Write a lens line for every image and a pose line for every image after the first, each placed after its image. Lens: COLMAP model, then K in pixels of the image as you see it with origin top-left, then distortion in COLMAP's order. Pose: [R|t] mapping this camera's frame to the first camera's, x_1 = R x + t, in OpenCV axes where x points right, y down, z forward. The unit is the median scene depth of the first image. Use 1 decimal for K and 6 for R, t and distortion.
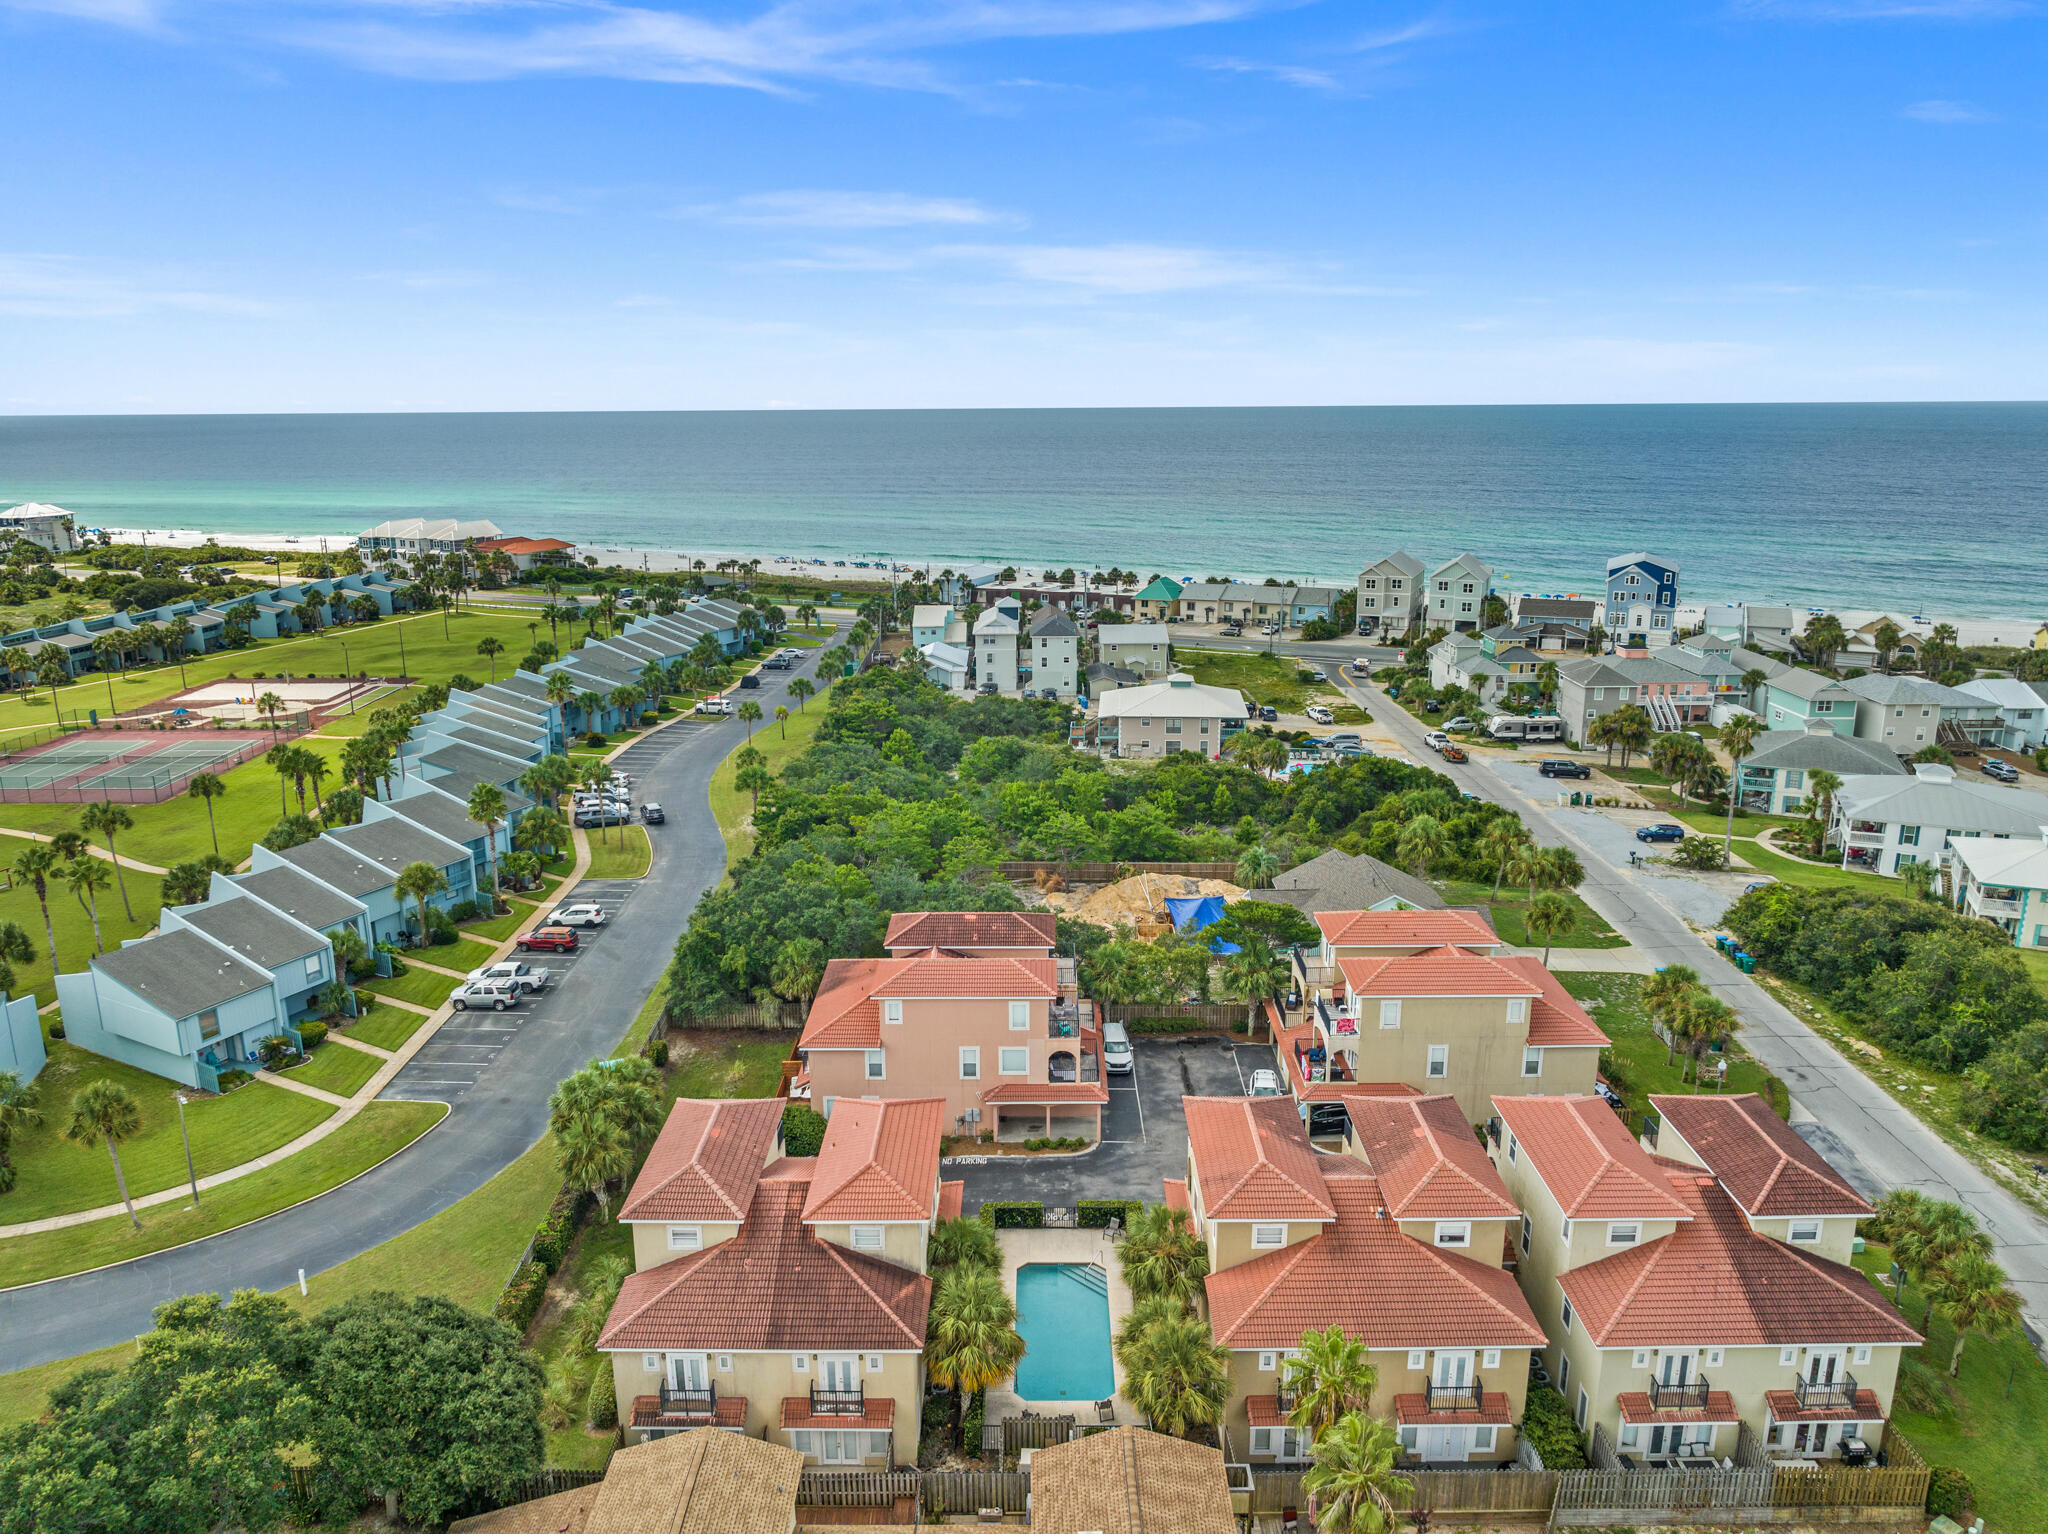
lens RADIAL K [[1444.1, 0, 1021.6], [0, 1444.1, 762.4], [0, 0, 1]] dist [-0.043429, 0.009214]
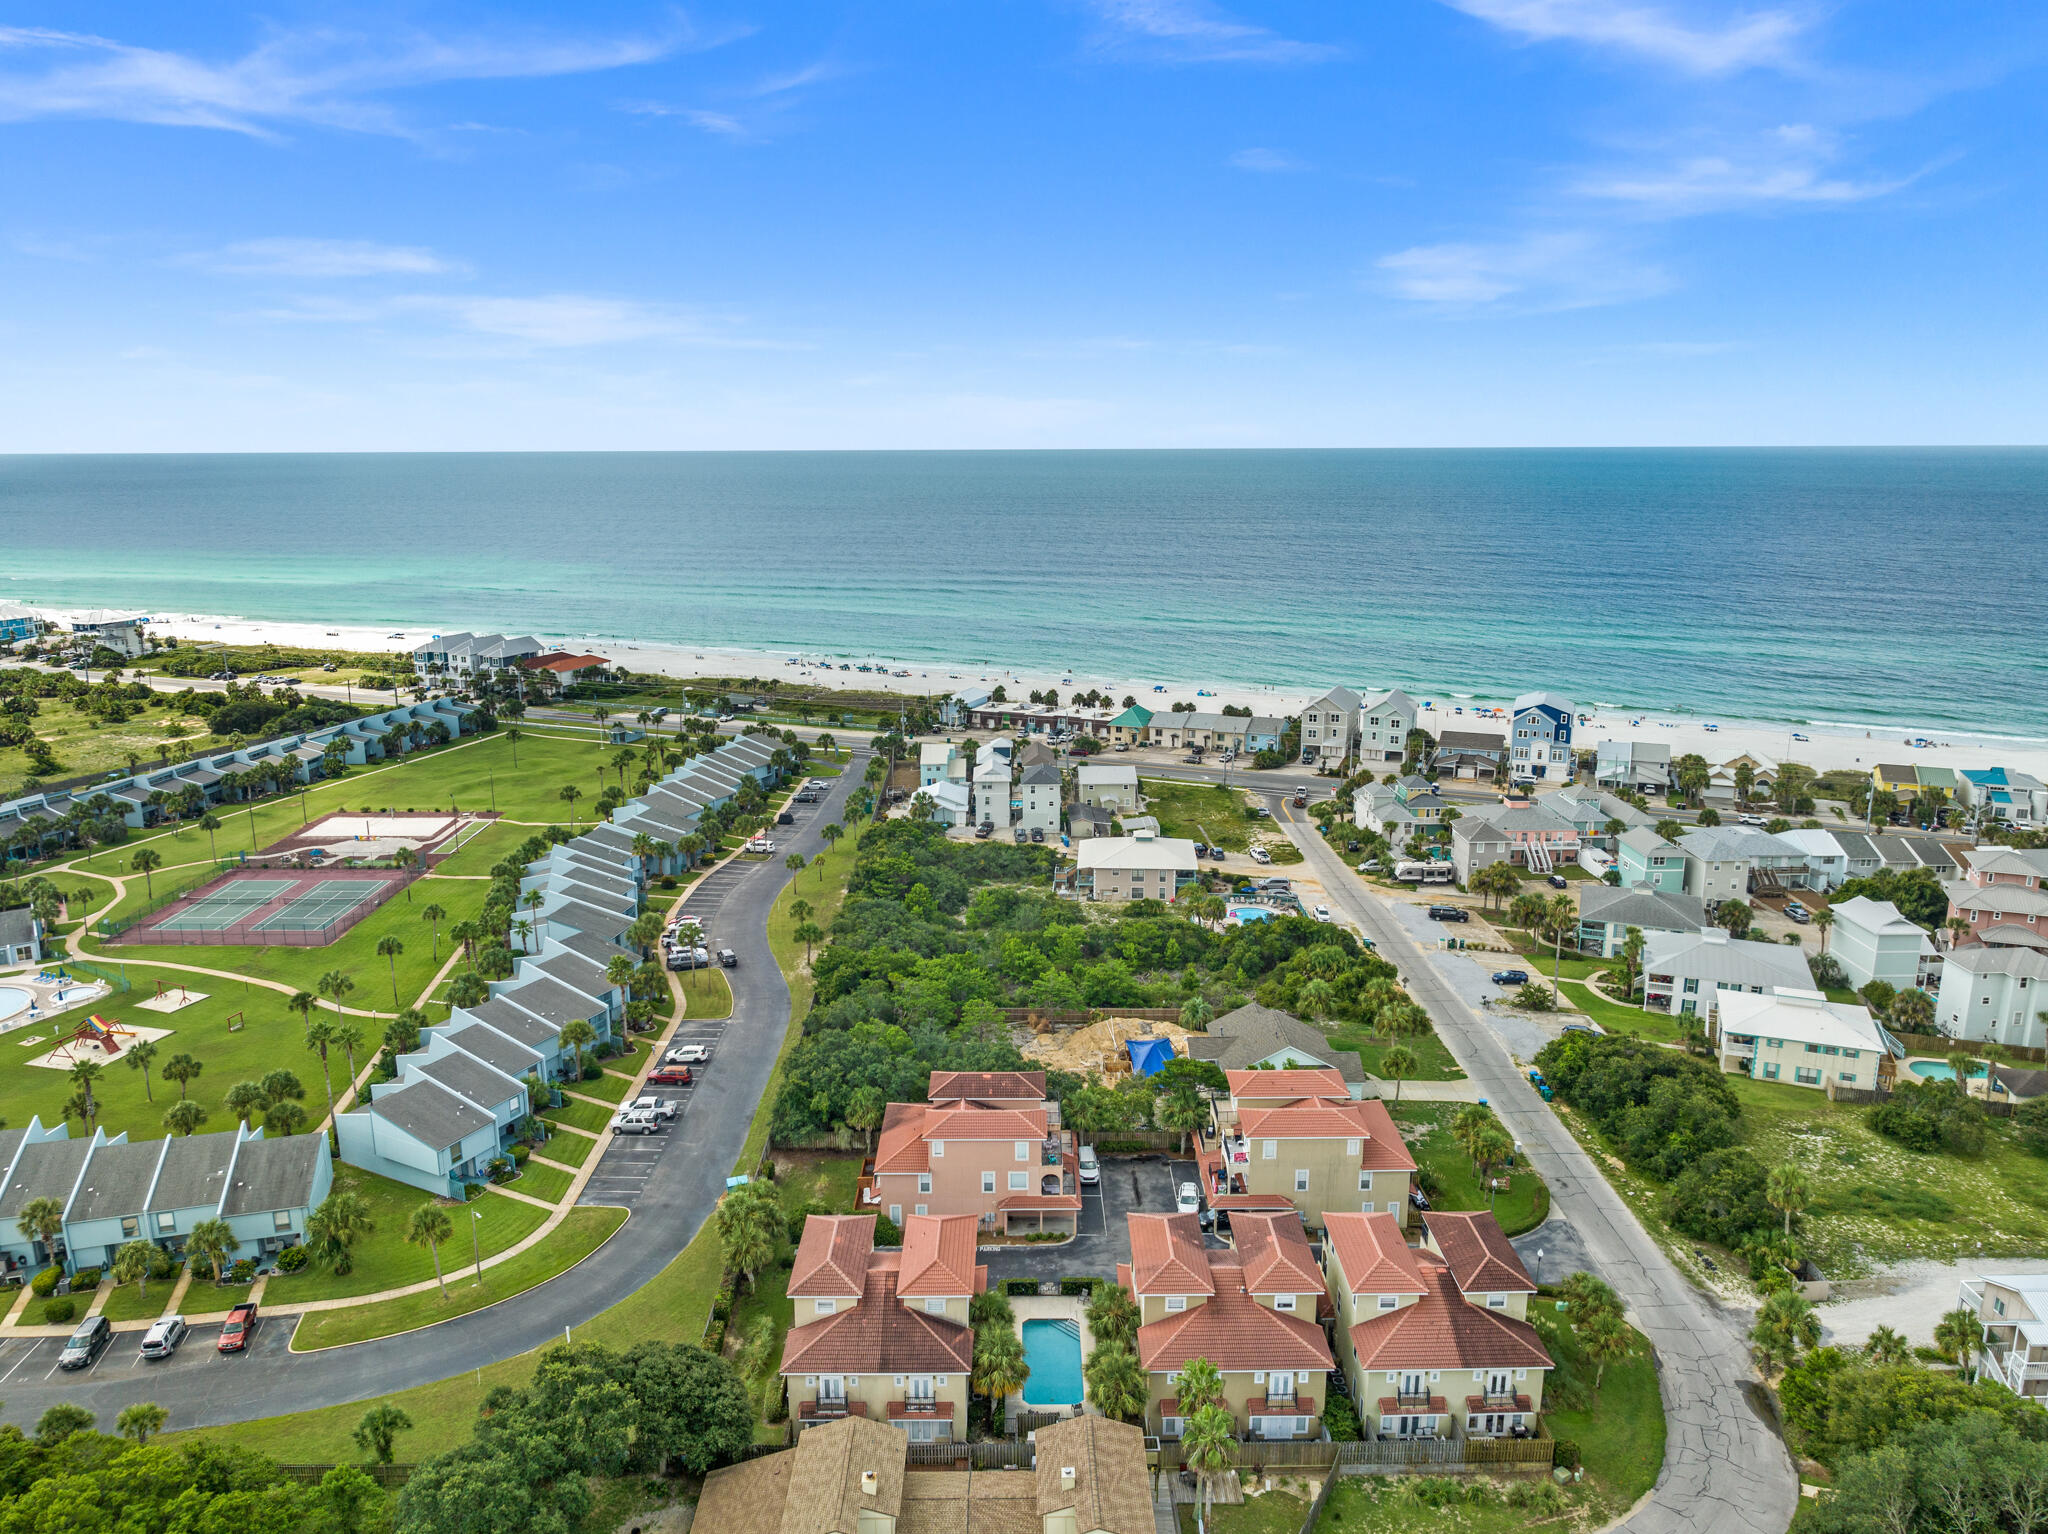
lens RADIAL K [[1432.6, 0, 1024.0], [0, 1432.6, 767.0], [0, 0, 1]] dist [-0.036976, -0.003716]
pose [[0.999905, 0.001348, 0.013697, -0.012948], [-0.001023, 0.999718, -0.023732, -0.118645], [-0.013726, 0.023715, 0.999625, -0.311065]]
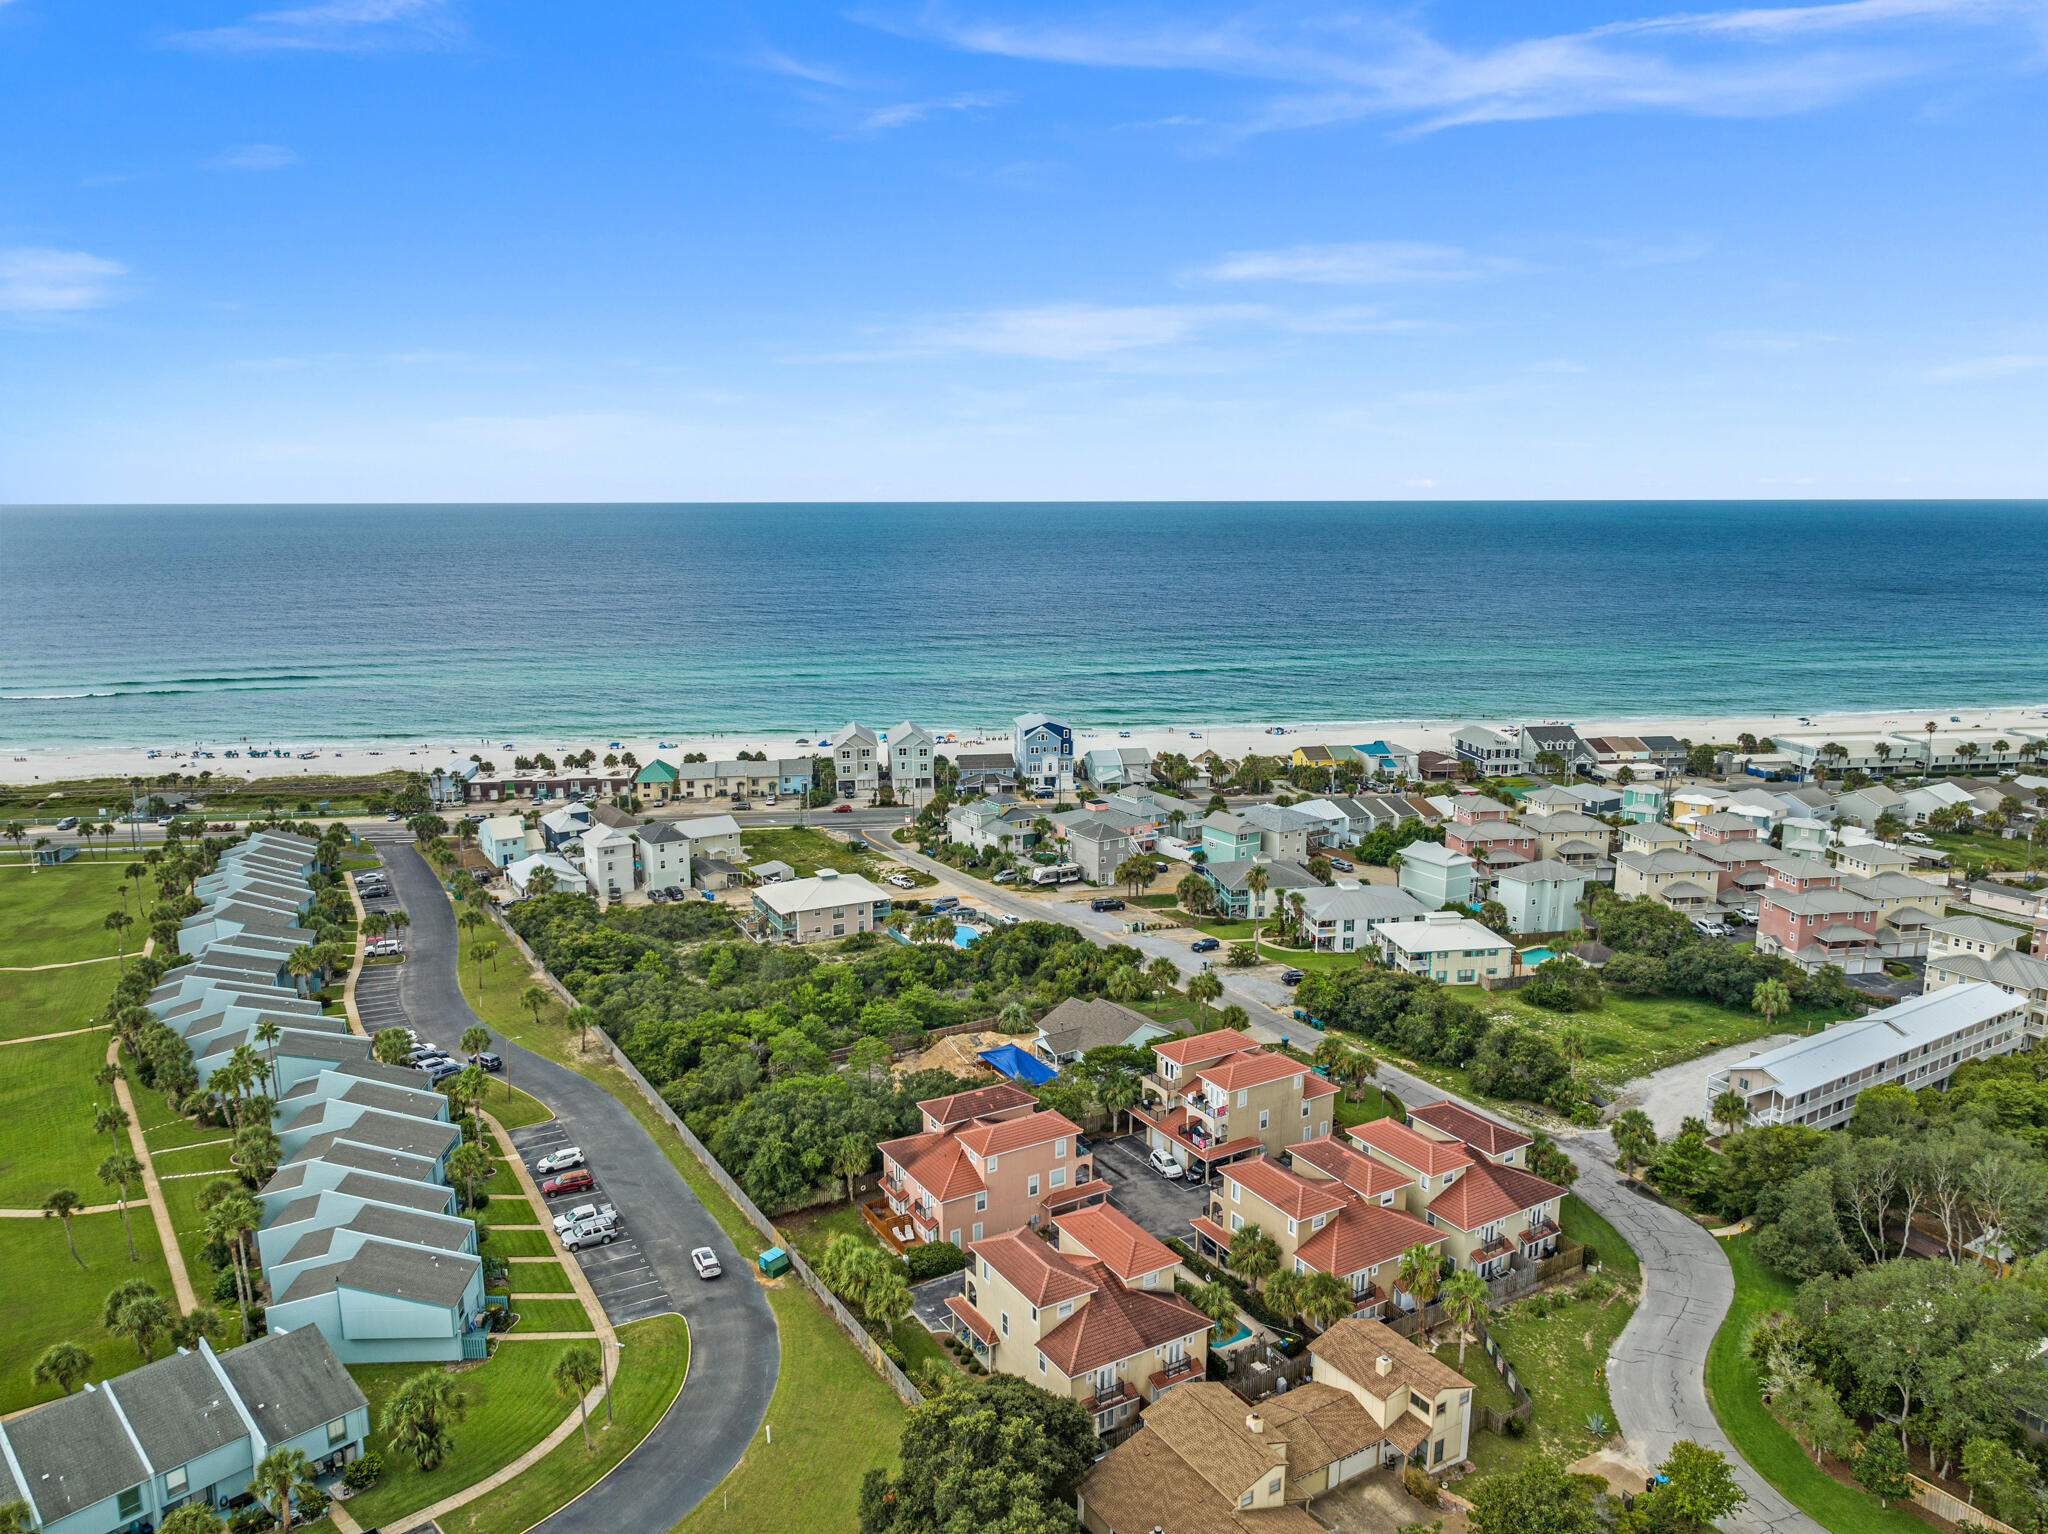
lens RADIAL K [[1432.6, 0, 1024.0], [0, 1432.6, 767.0], [0, 0, 1]] dist [-0.036976, -0.003716]
pose [[0.856439, -0.093216, 0.507763, -0.507935], [0.123667, 0.991970, -0.026480, -0.131151], [-0.501218, 0.085472, 0.861089, -0.241556]]
